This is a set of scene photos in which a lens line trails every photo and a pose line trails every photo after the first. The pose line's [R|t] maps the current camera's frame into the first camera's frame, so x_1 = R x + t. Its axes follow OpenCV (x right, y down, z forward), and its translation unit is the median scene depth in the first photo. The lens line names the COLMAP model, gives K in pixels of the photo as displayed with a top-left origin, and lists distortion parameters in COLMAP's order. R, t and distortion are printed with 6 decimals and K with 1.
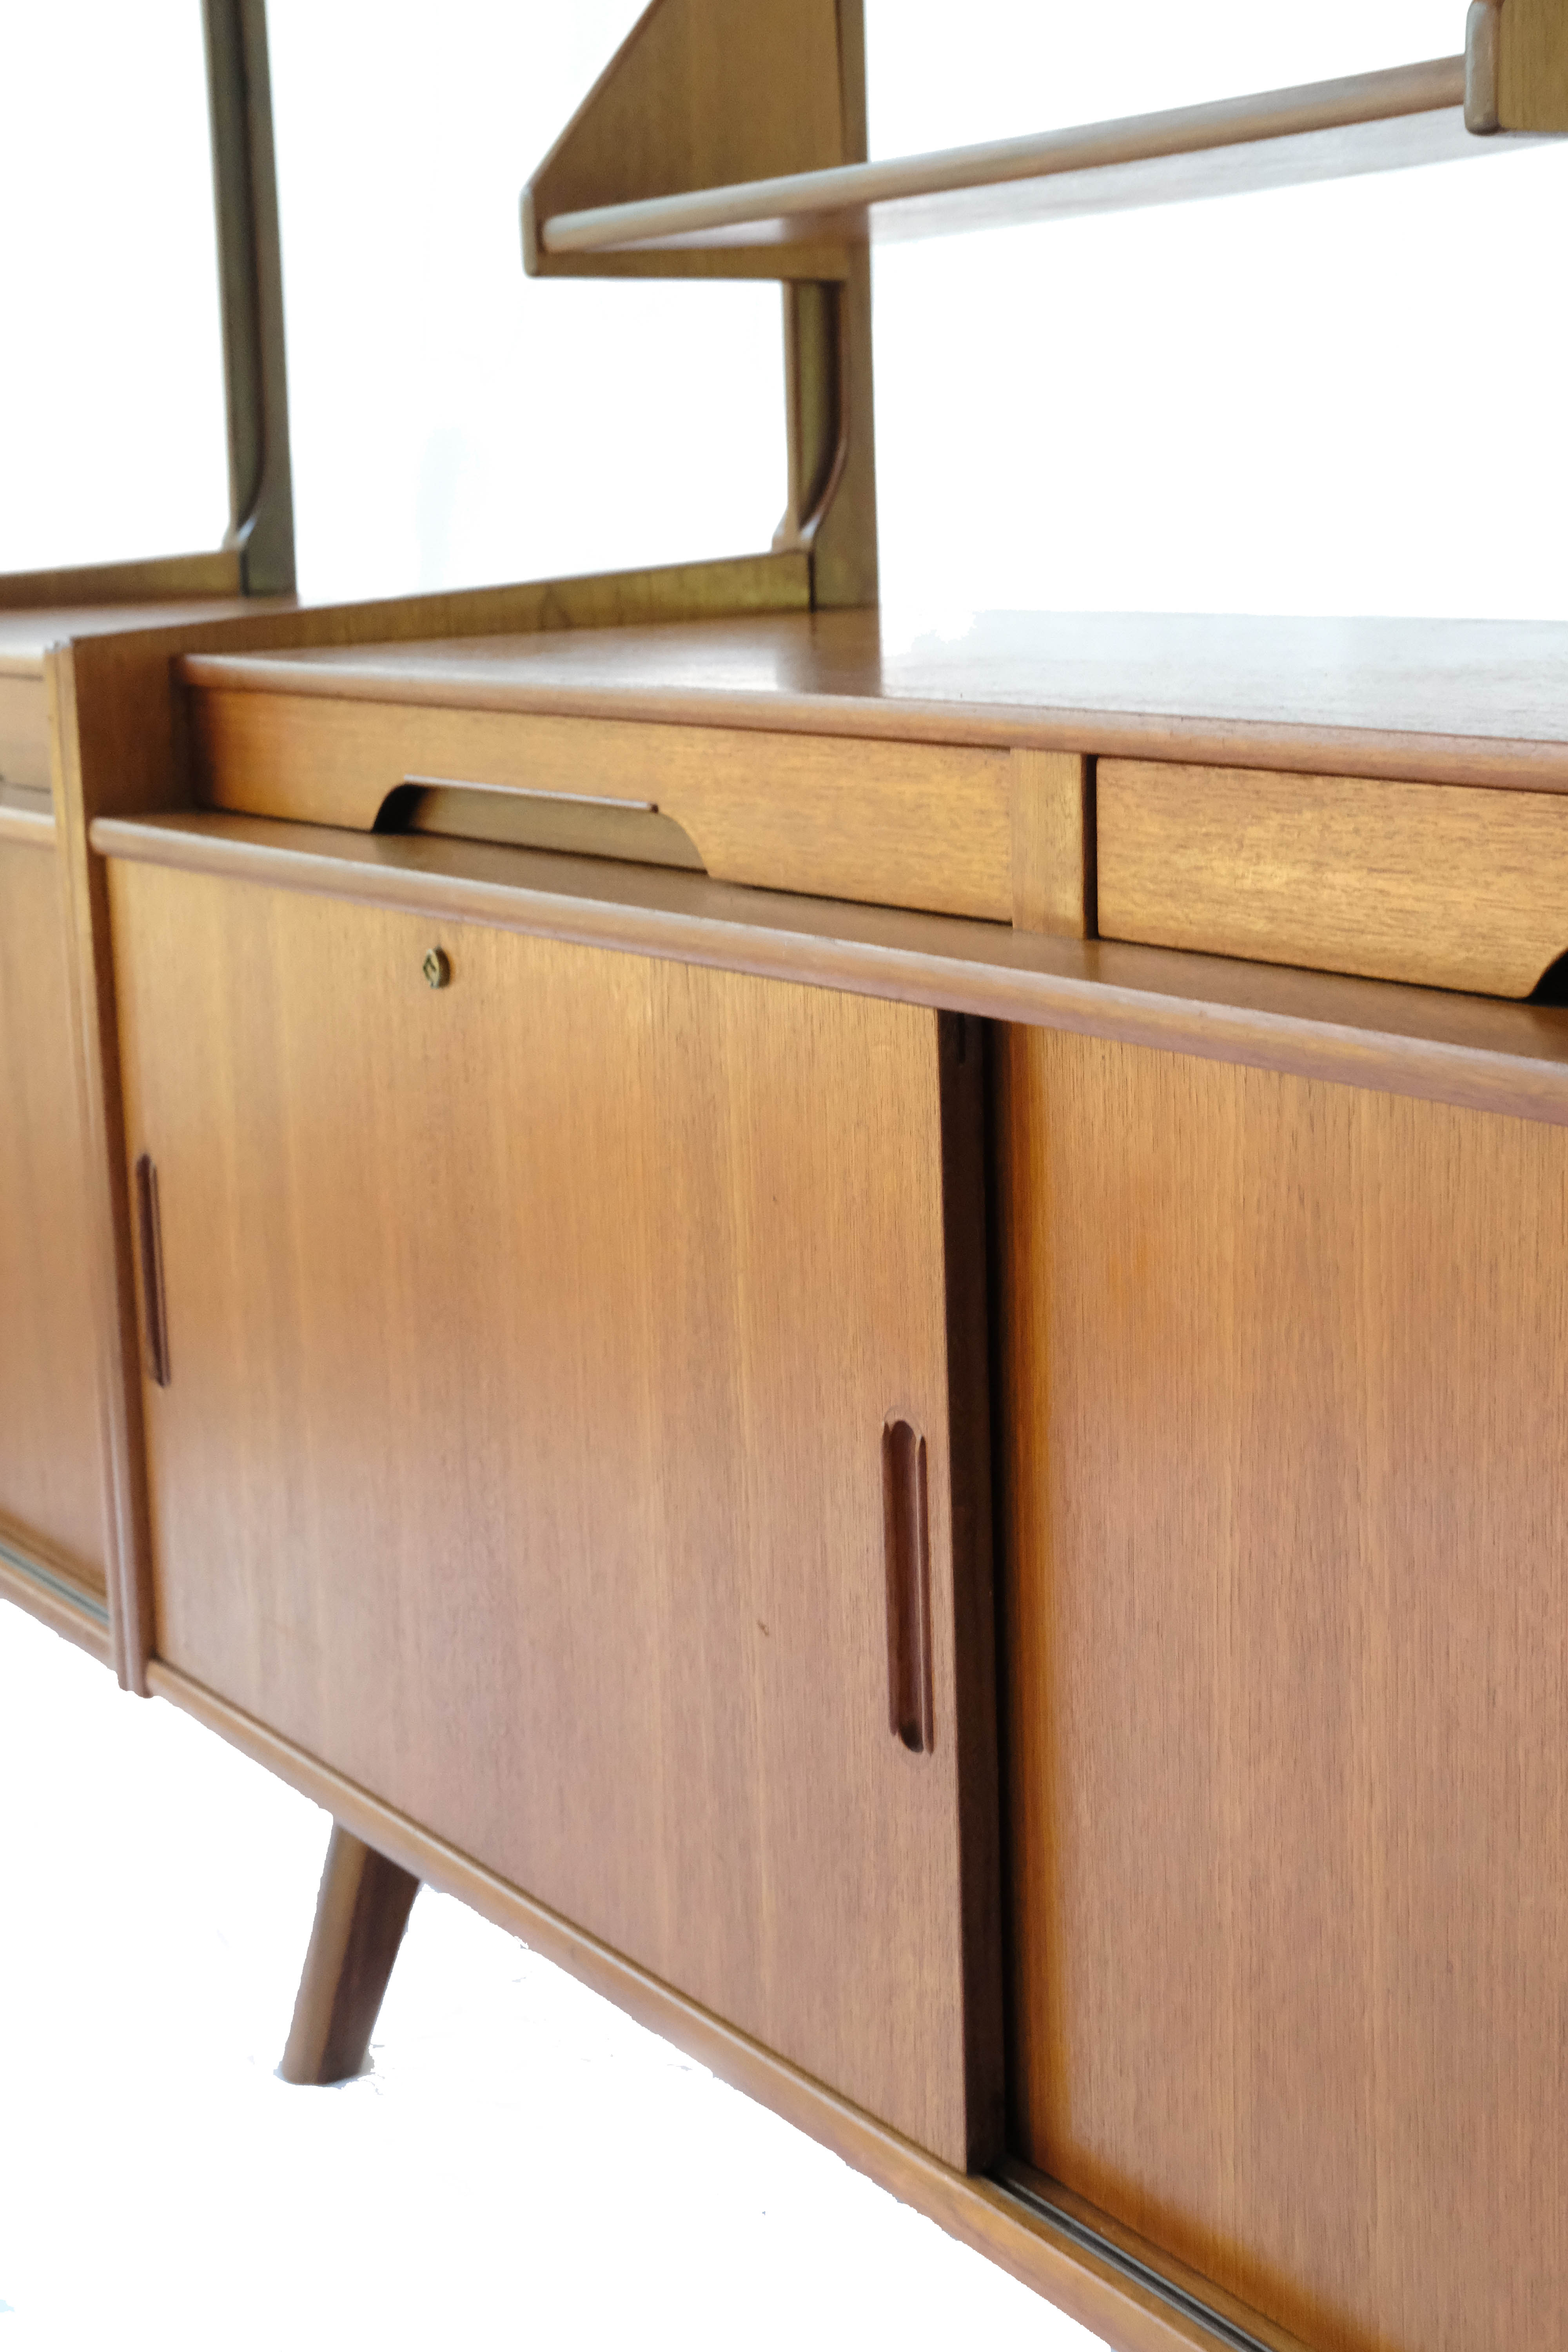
lens RADIAL K [[3801.8, 0, 699.8], [0, 3801.8, 1210.4], [0, 0, 1]] dist [0.014568, 0.000000]
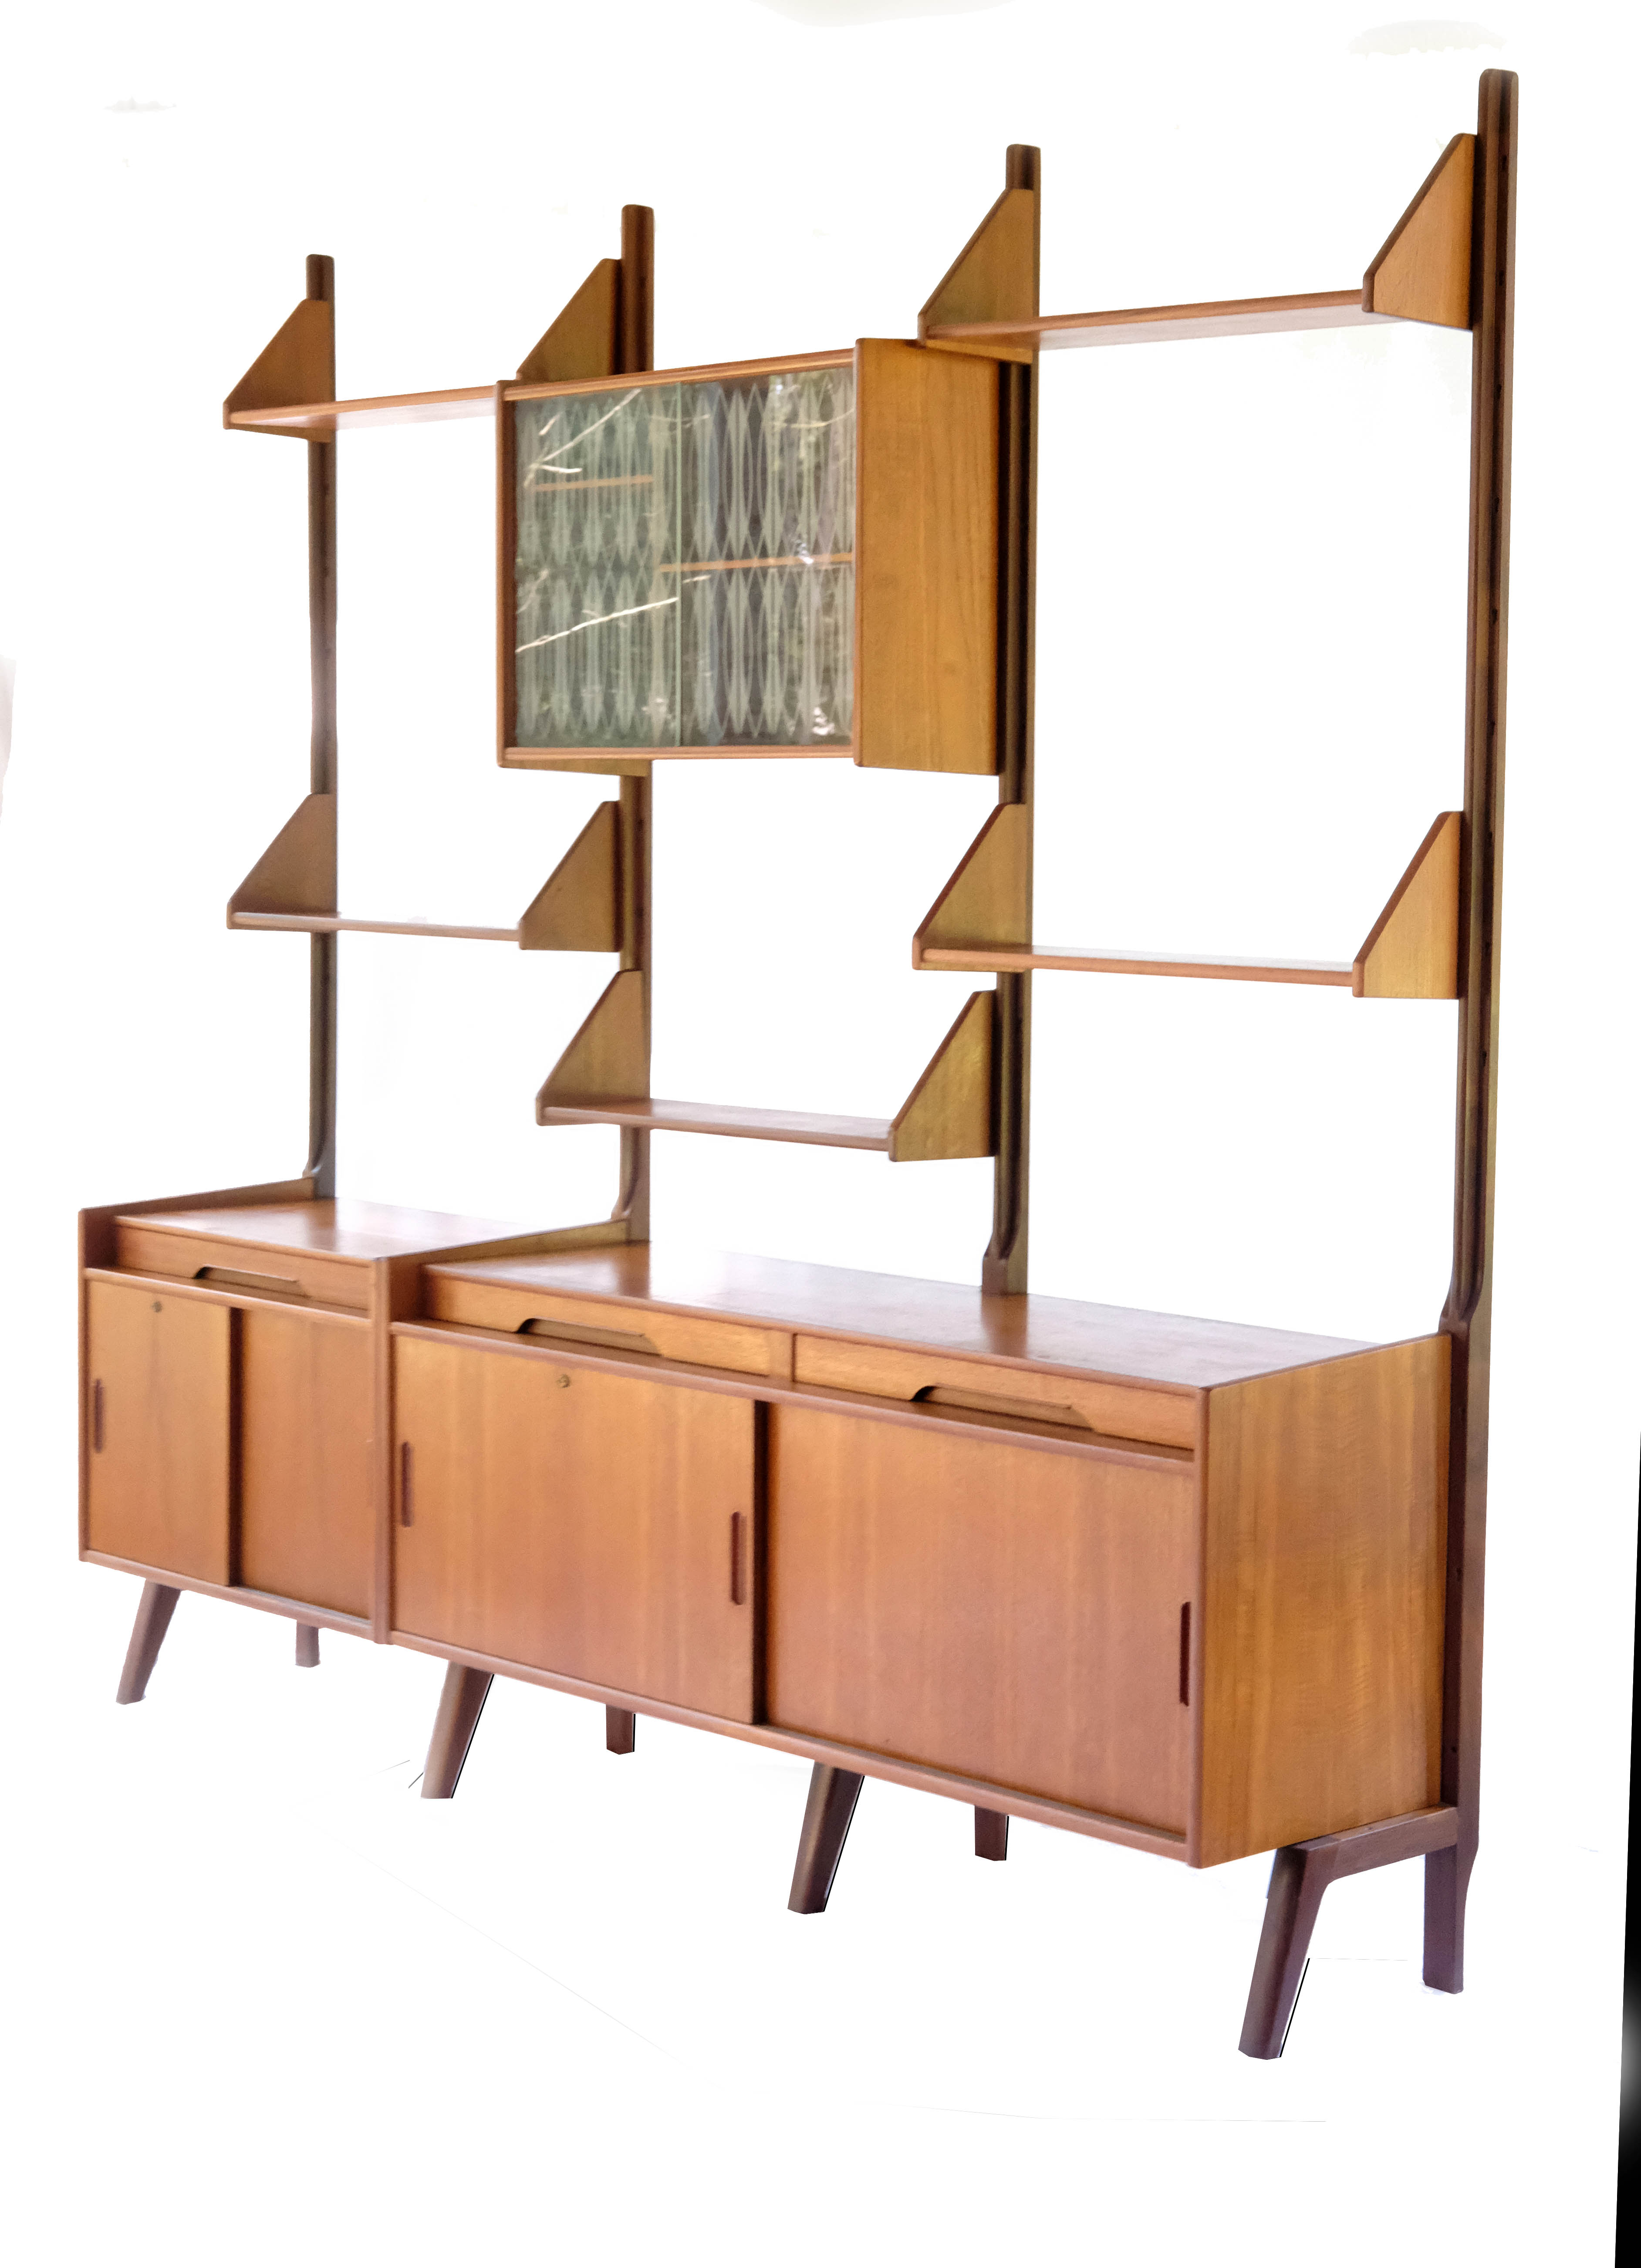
lens RADIAL K [[4024.8, 0, 847.1], [0, 4024.8, 1090.8], [0, 0, 1]] dist [0.006160, 0.000000]
pose [[0.972325, 0.027520, 0.232005, -0.682585], [-0.000522, 0.993291, -0.115637, 0.092167], [-0.233631, 0.112315, 0.965817, -2.540800]]
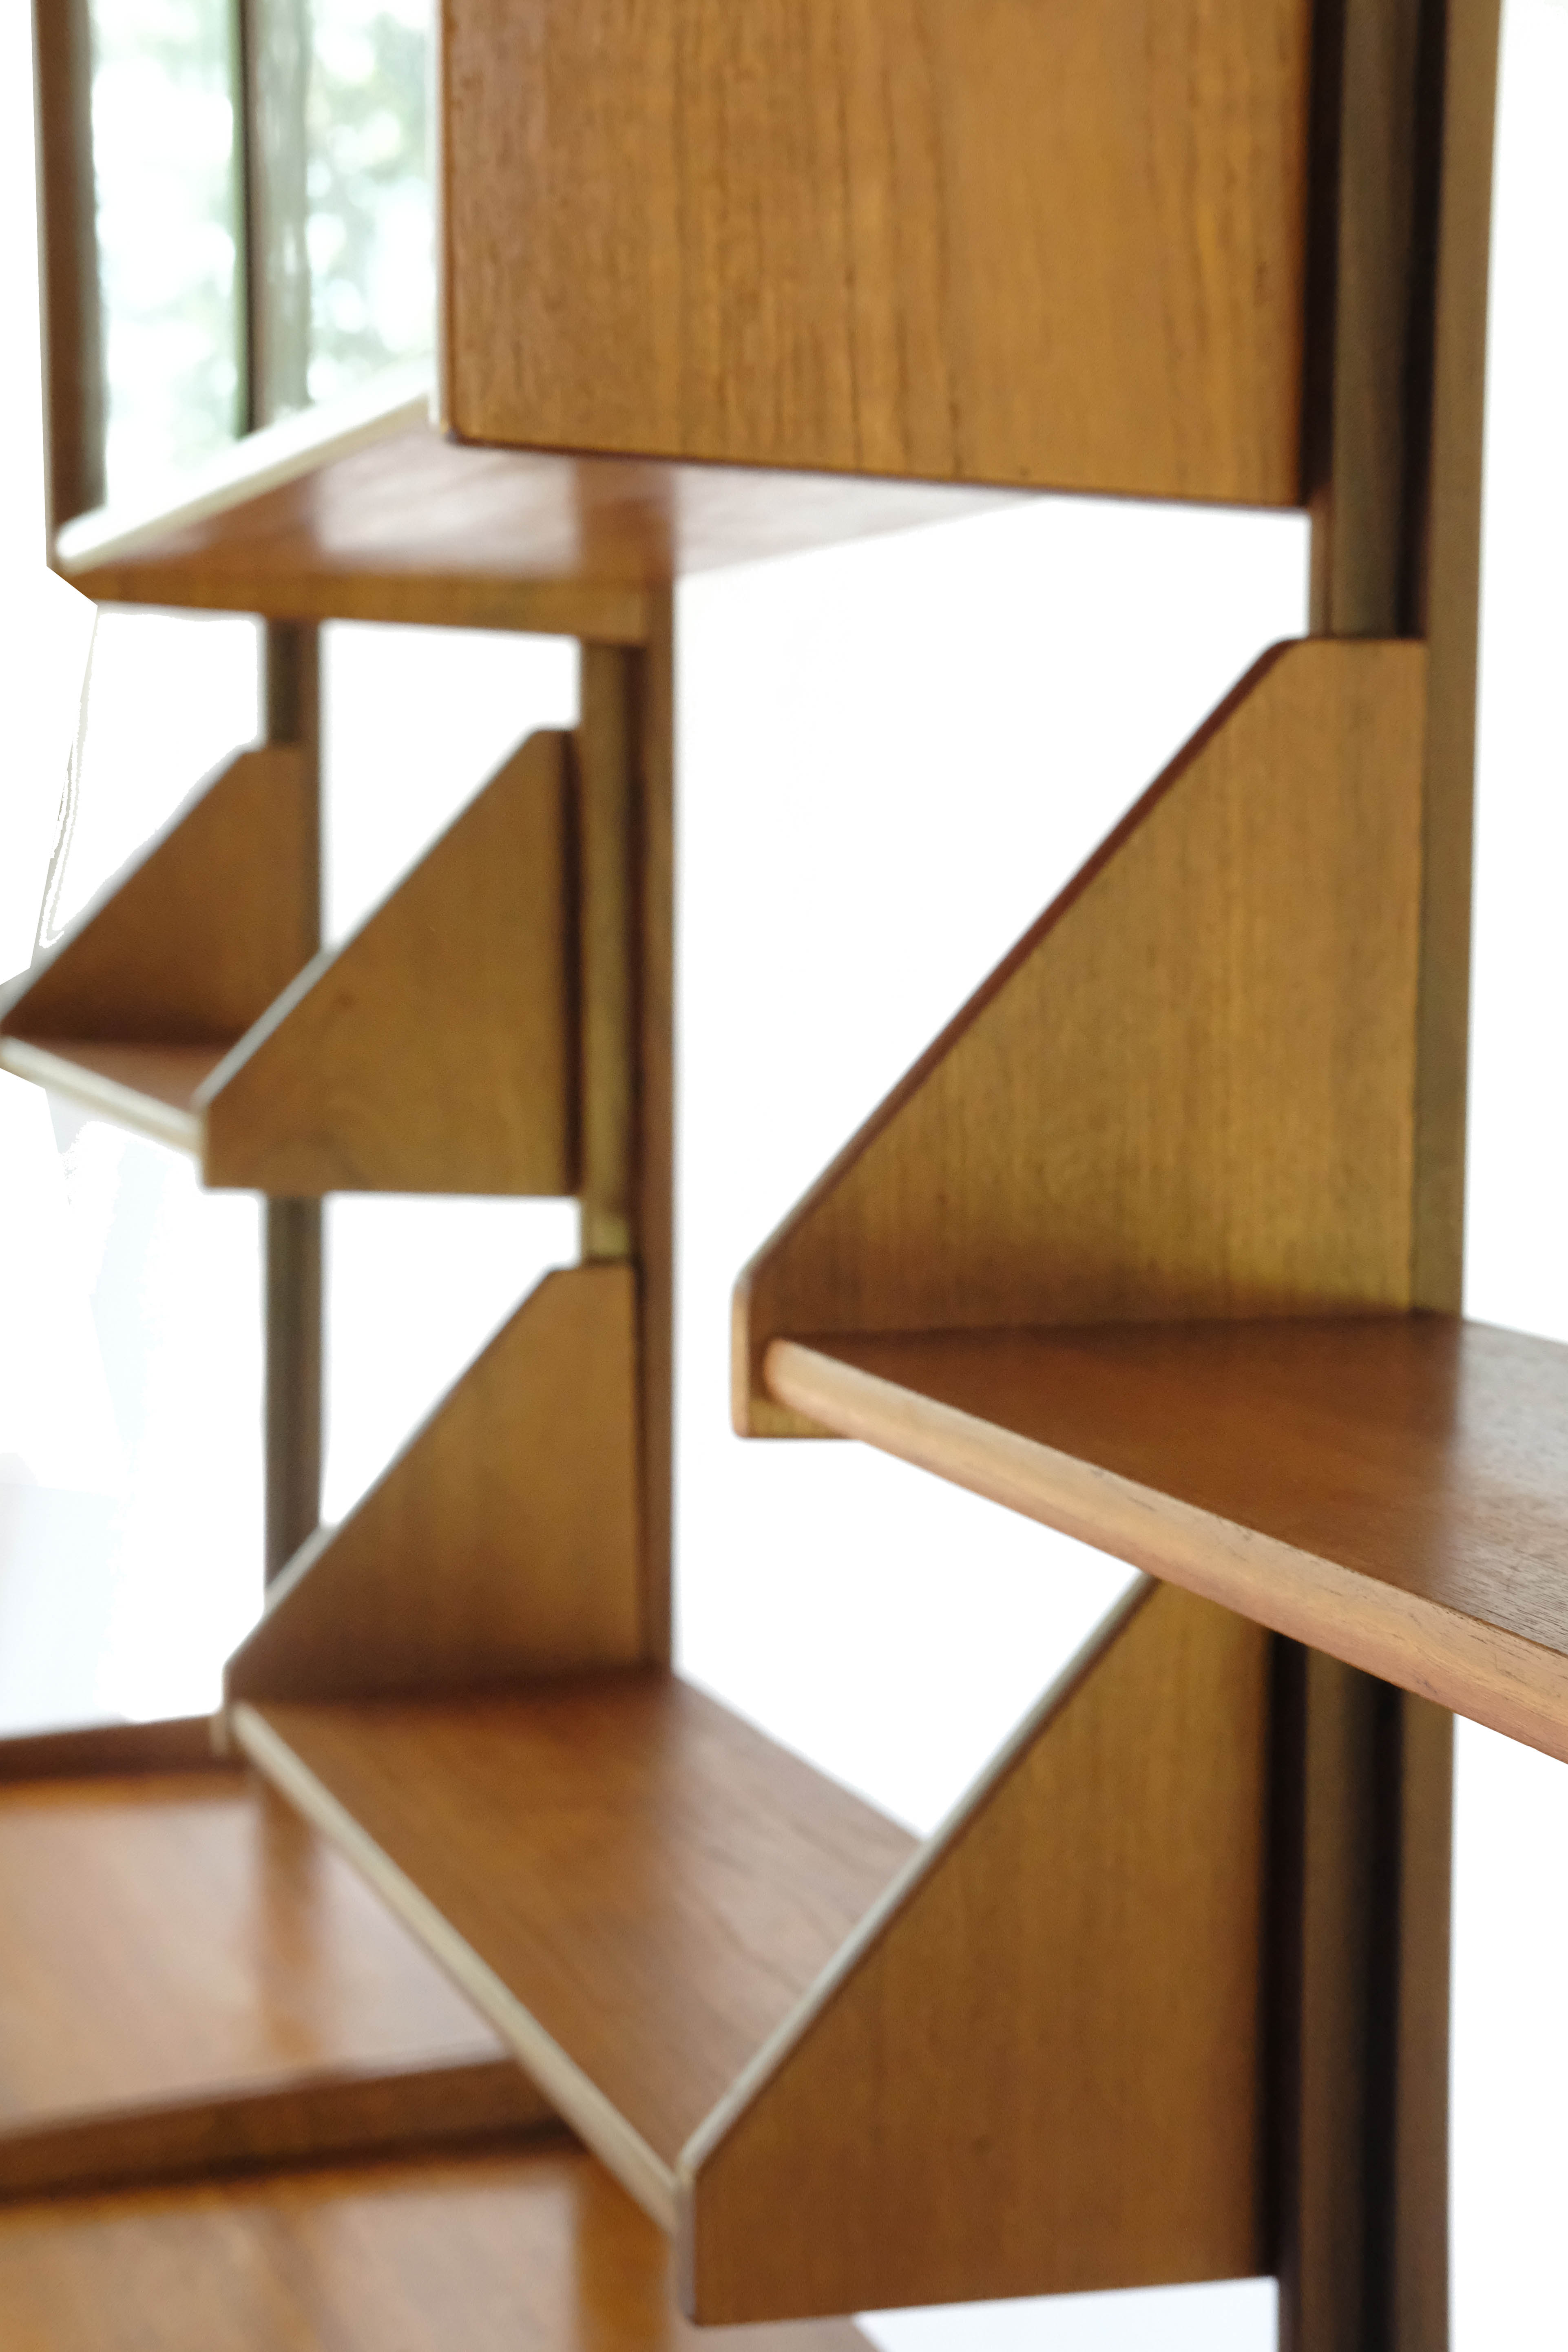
lens RADIAL K [[3966.2, 0, 770.3], [0, 3966.2, 1175.6], [0, 0, 1]] dist [0.062196, 0.000000]
pose [[0.974380, 0.059812, -0.216807, 0.357973], [-0.081420, 0.992412, -0.092137, -0.407403], [0.209651, 0.107429, 0.971857, 0.166326]]
